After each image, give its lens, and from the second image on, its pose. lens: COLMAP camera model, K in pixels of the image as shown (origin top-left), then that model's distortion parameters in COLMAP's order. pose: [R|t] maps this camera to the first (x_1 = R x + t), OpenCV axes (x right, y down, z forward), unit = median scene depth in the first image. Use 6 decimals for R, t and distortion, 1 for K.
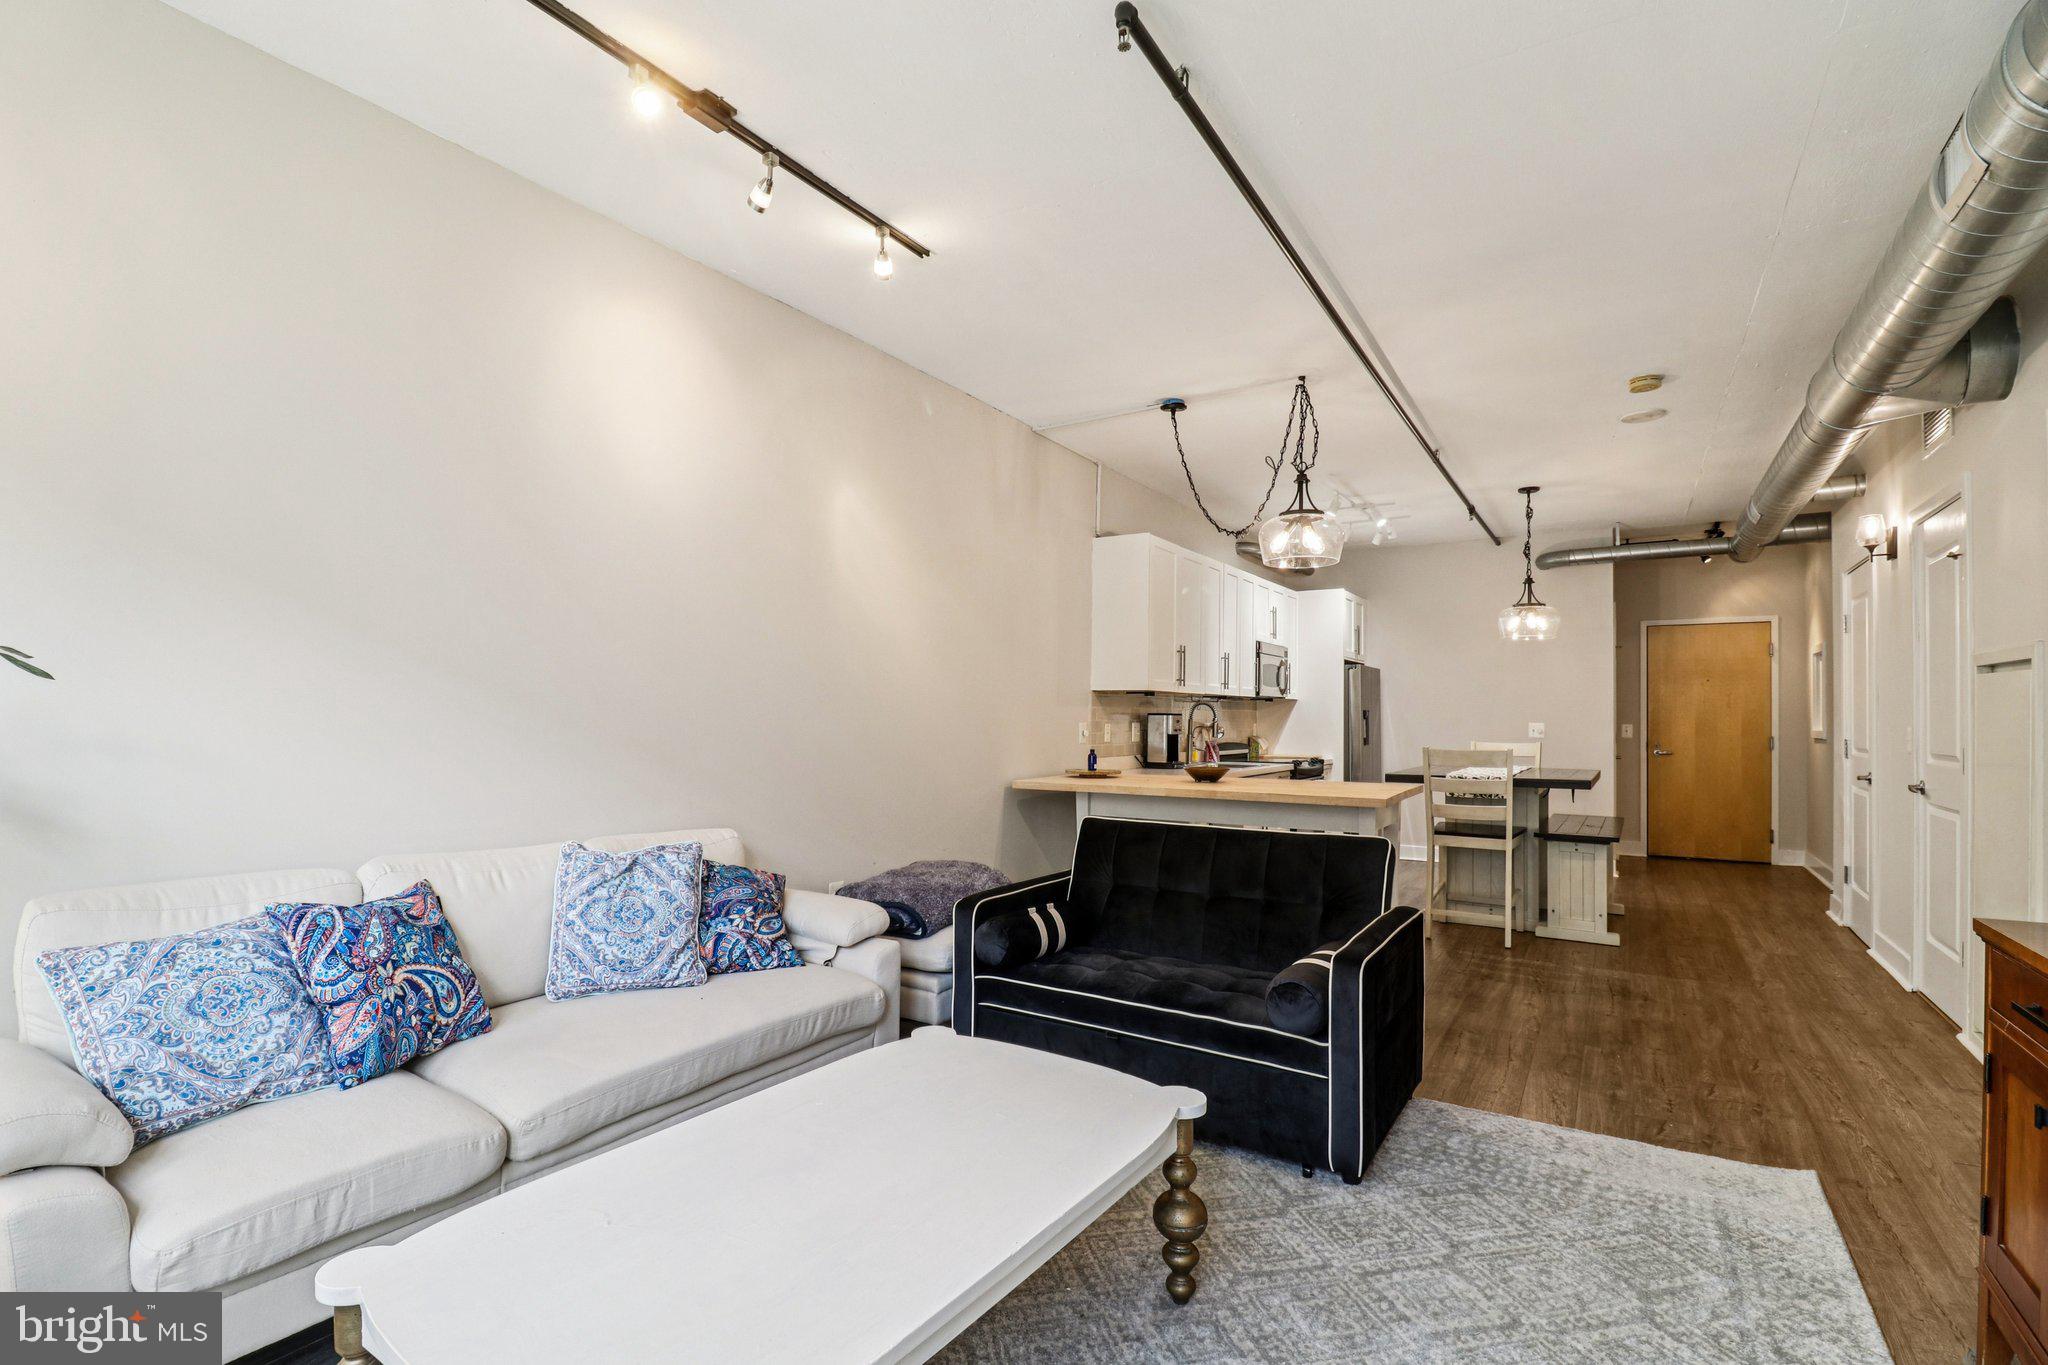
lens RADIAL K [[957.1, 0, 997.5], [0, 957.1, 715.2], [0, 0, 1]] dist [0.007590, -0.014003]
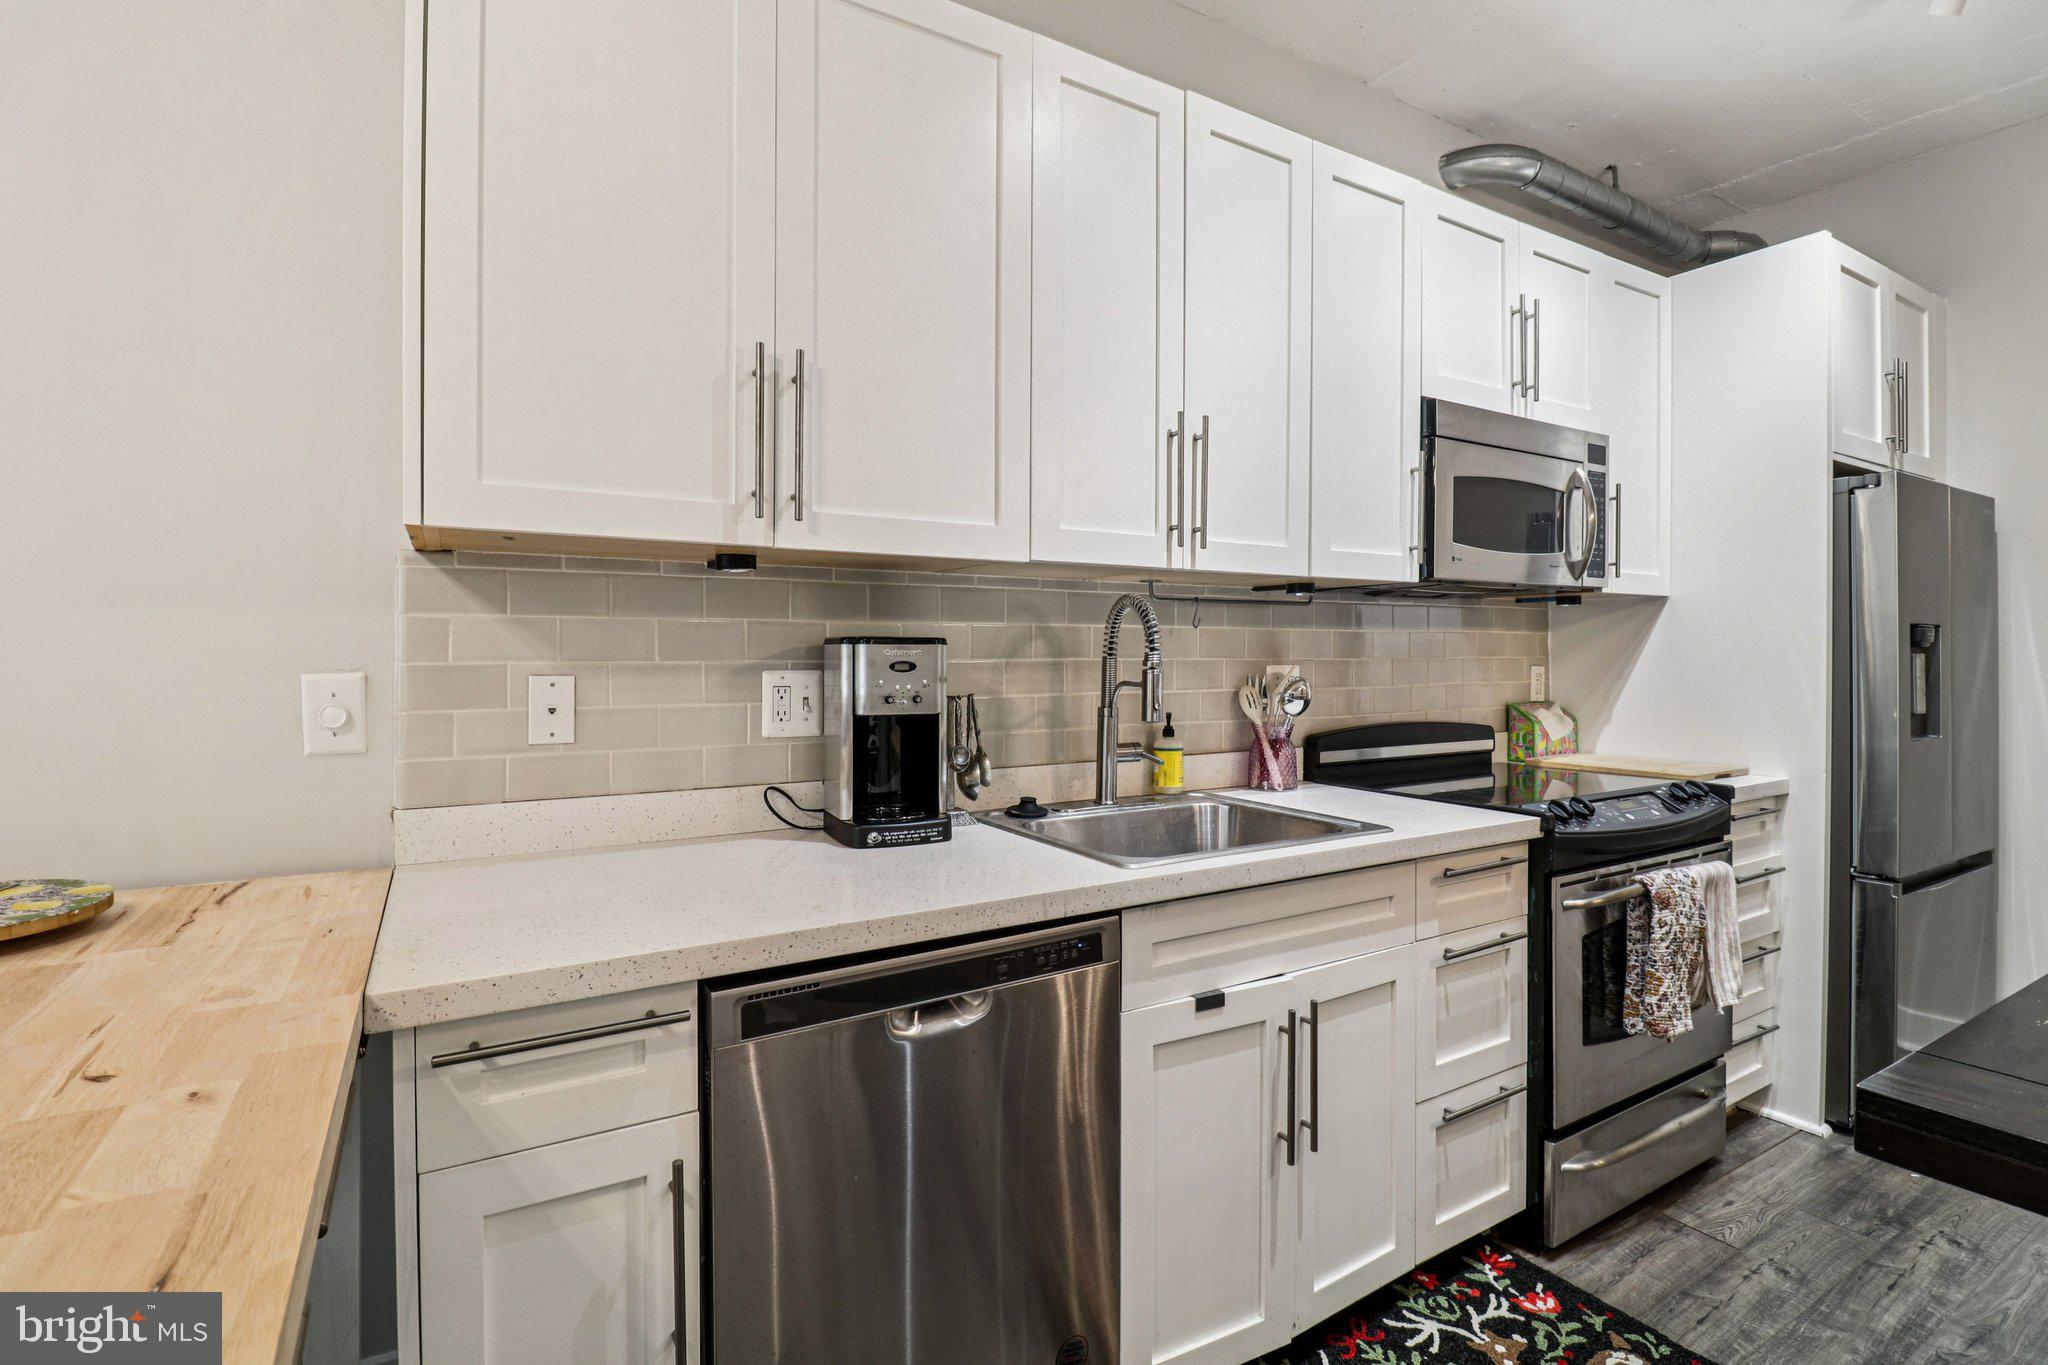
lens RADIAL K [[957.1, 0, 1020.6], [0, 957.1, 662.4], [0, 0, 1]] dist [0.007590, -0.014003]
pose [[0.895373, -0.004717, -0.445292, 0.273155], [0.008164, 0.999950, 0.005823, 0.003505], [0.445242, -0.008849, 0.895367, 0.625176]]
